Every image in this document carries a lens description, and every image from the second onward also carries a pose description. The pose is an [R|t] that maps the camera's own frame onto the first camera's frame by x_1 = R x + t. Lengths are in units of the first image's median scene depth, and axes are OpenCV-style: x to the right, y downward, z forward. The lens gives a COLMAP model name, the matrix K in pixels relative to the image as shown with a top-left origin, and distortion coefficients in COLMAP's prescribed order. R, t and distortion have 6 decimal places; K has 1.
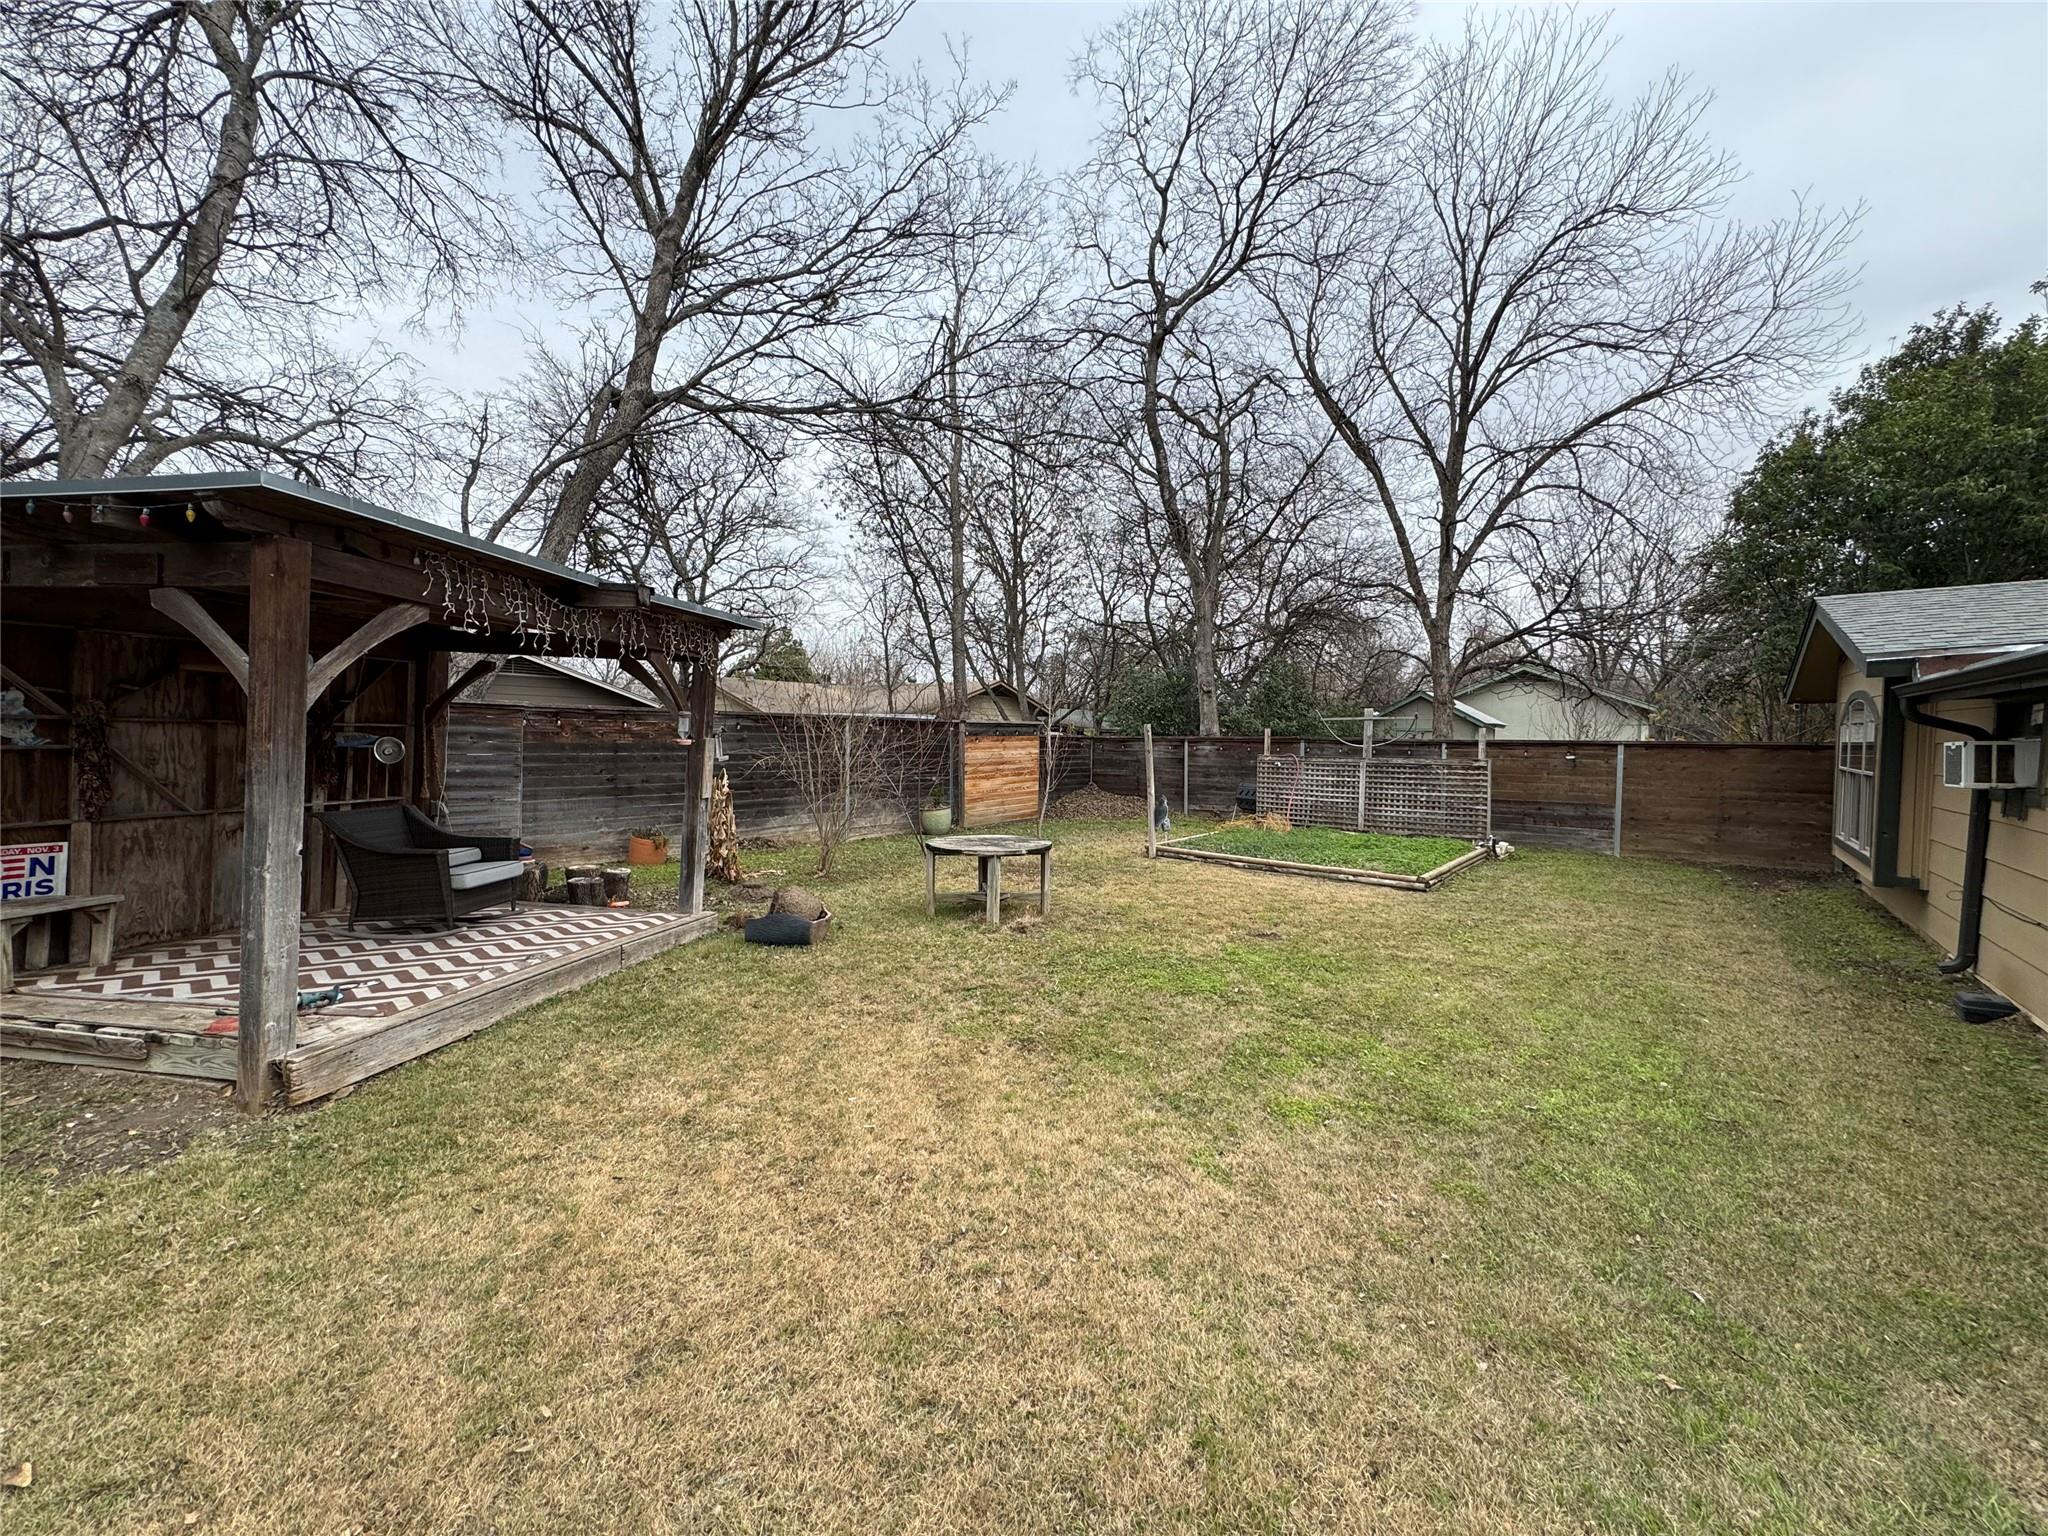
lens RADIAL K [[818.0, 0, 1024.6], [0, 818.0, 765.8], [0, 0, 1]] dist [-0.002578, 0.000691]
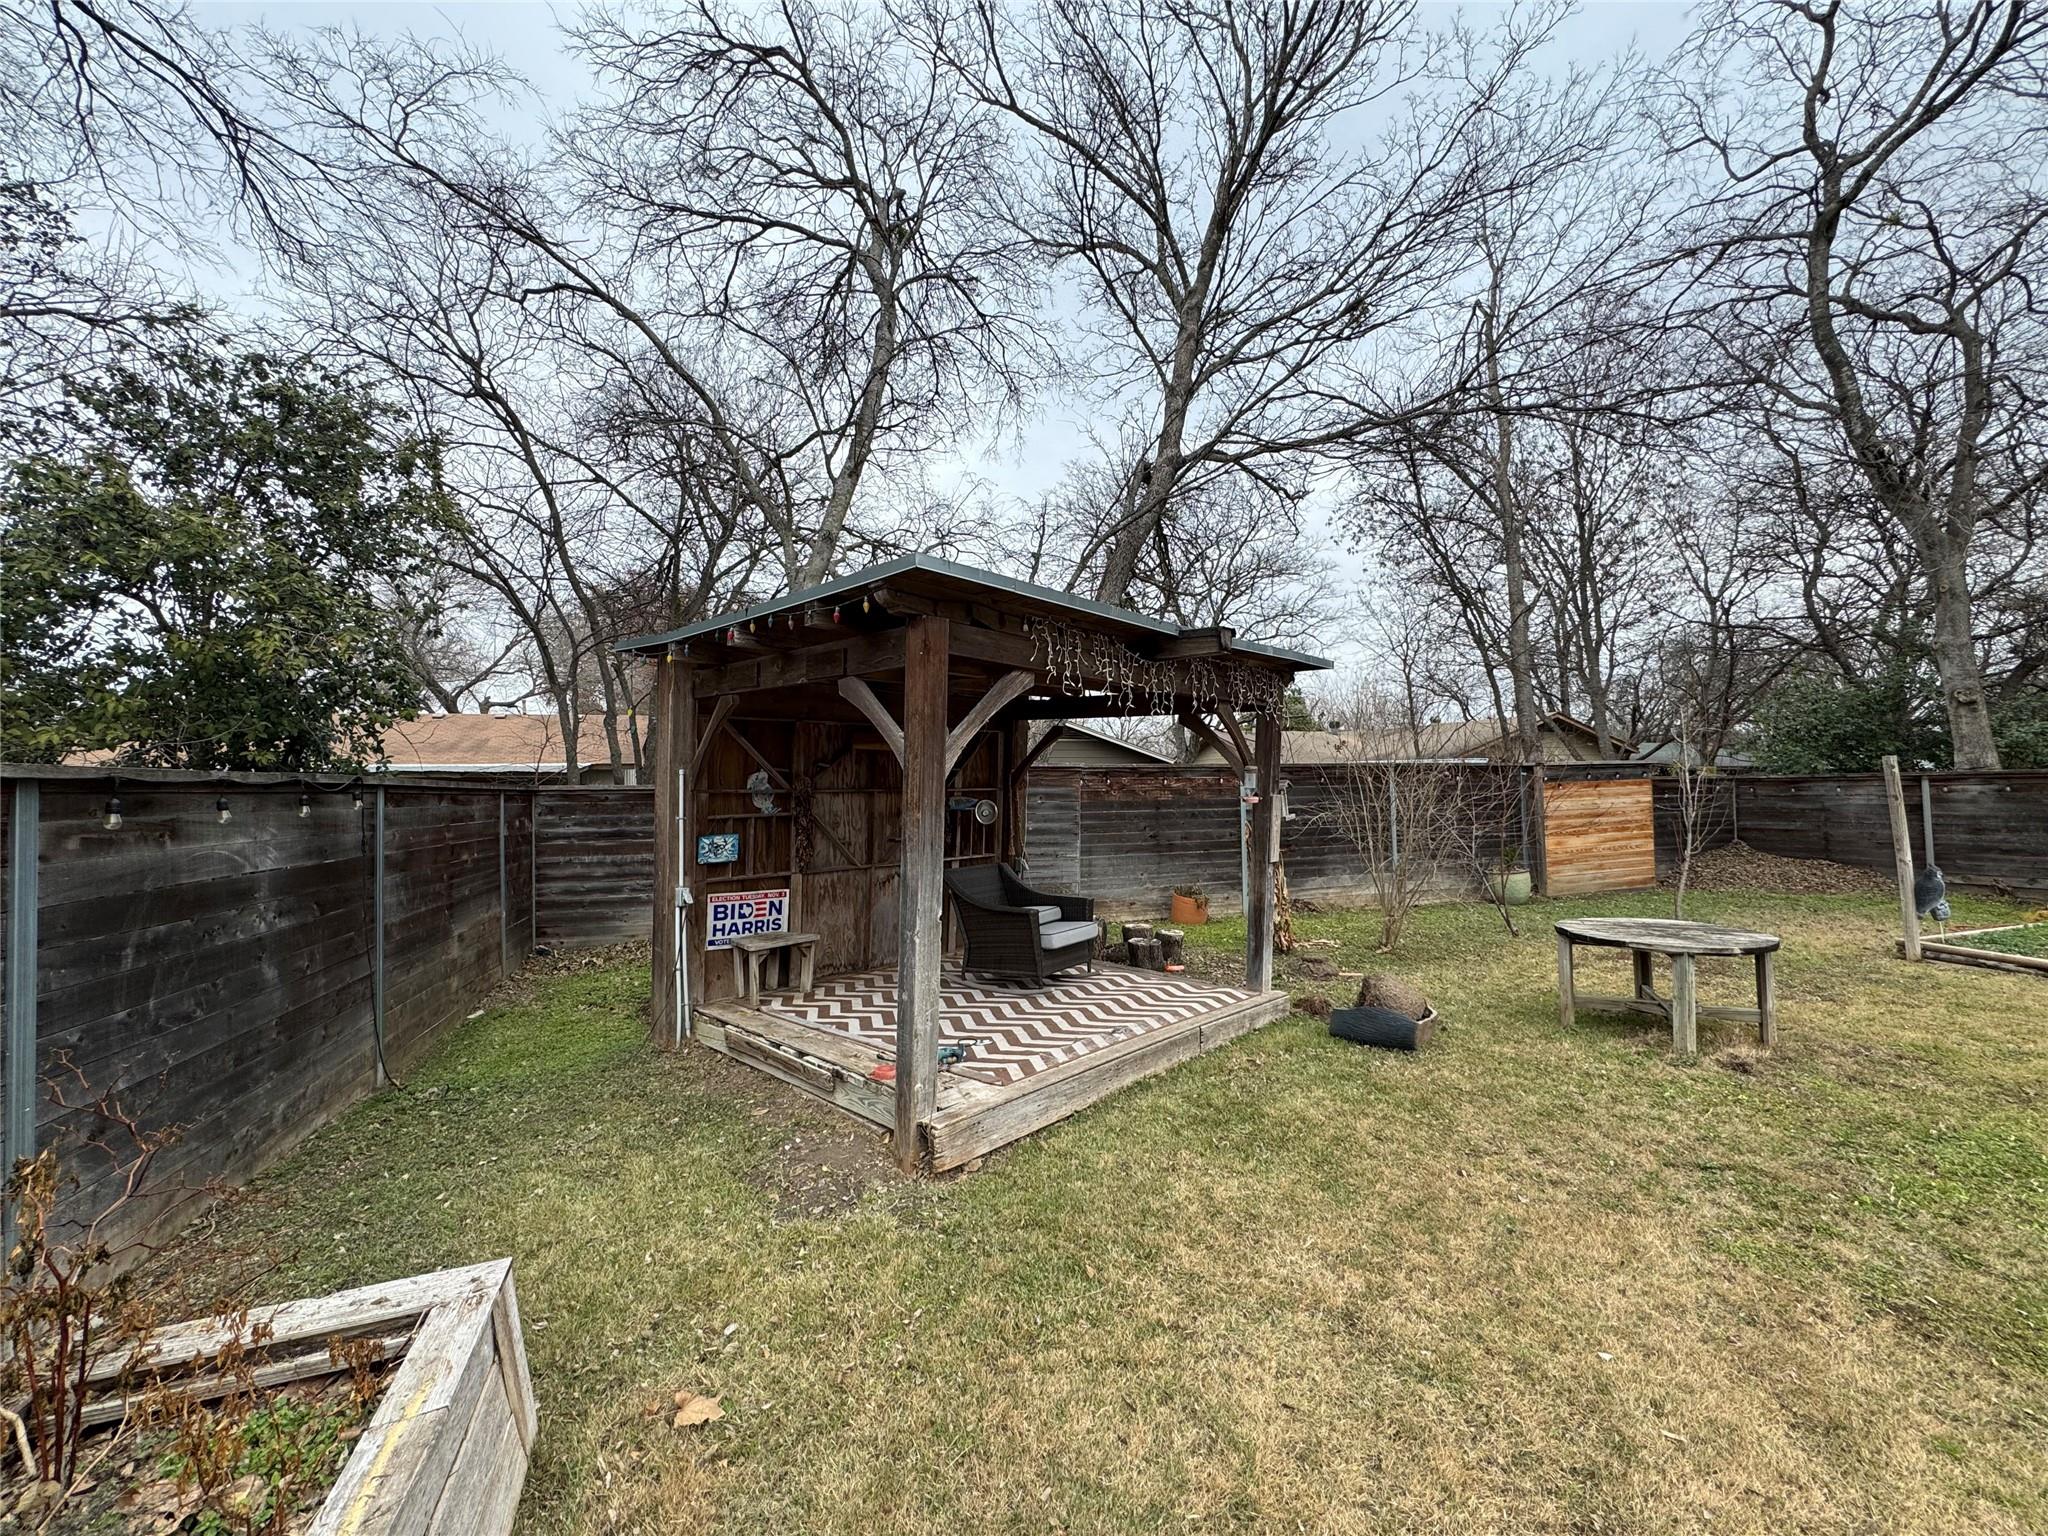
lens RADIAL K [[818.0, 0, 1024.6], [0, 818.0, 765.8], [0, 0, 1]] dist [-0.002578, 0.000691]
pose [[0.832190, -0.042032, -0.552895, -0.081623], [0.007642, 0.997898, -0.064359, -0.006876], [0.554438, 0.049333, 0.830762, 0.071463]]
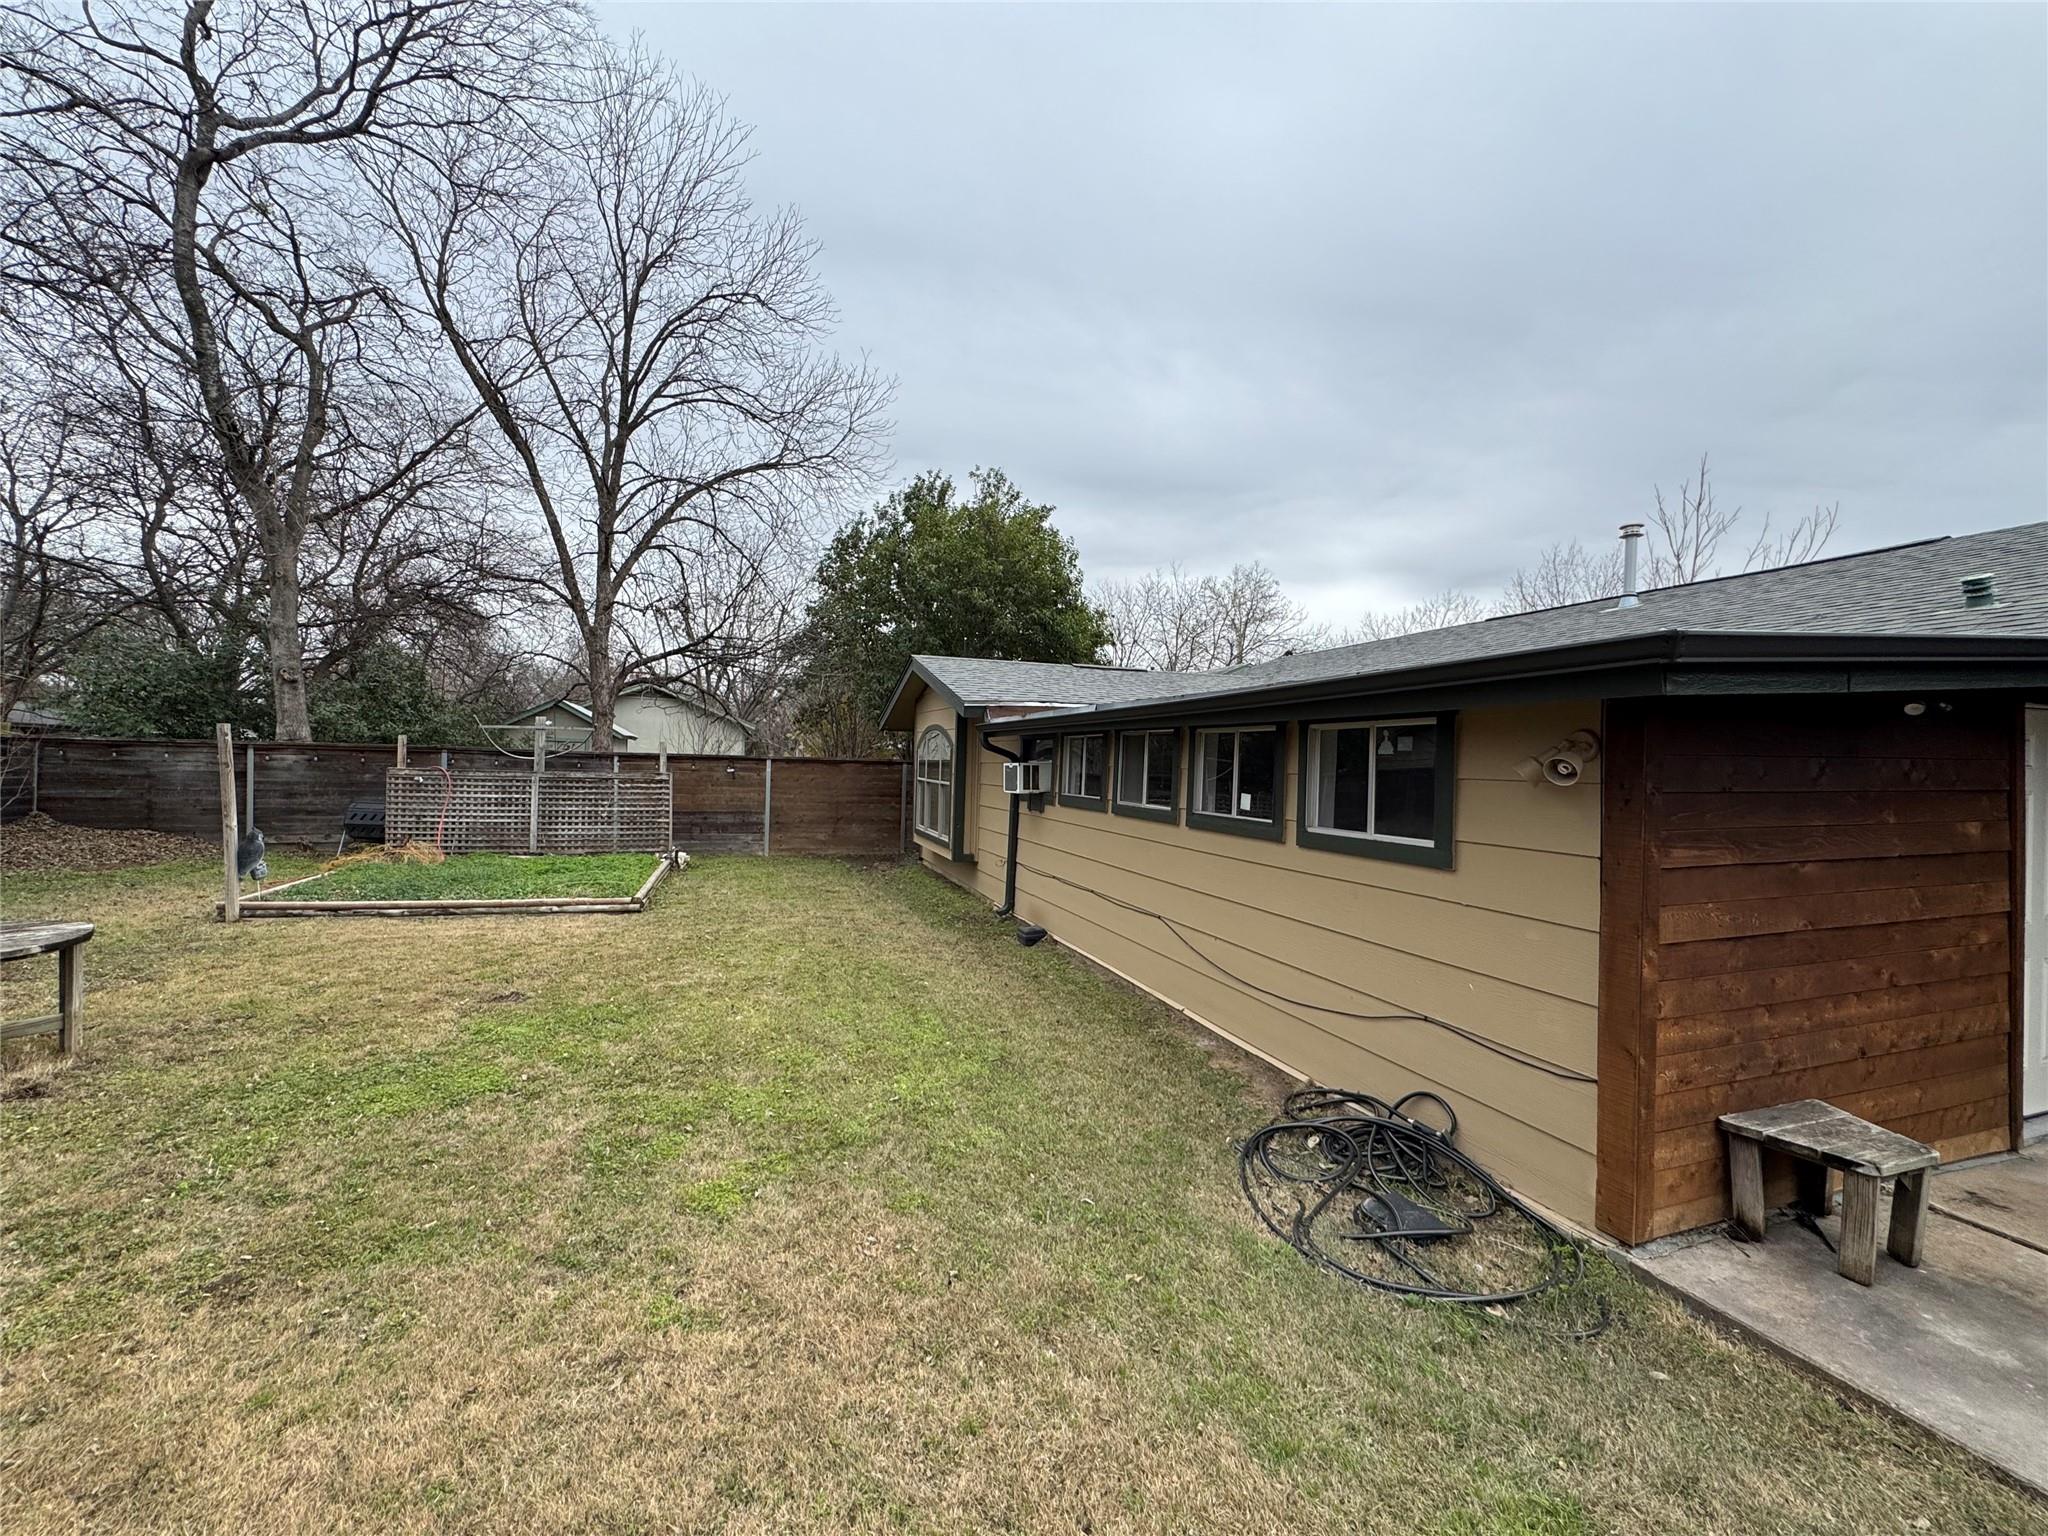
lens RADIAL K [[818.0, 0, 1024.6], [0, 818.0, 765.8], [0, 0, 1]] dist [-0.002578, 0.000691]
pose [[0.531167, 0.002206, 0.847265, -0.082886], [0.007582, 0.999944, -0.007357, -0.007574], [-0.847233, 0.010332, 0.531120, 0.099844]]
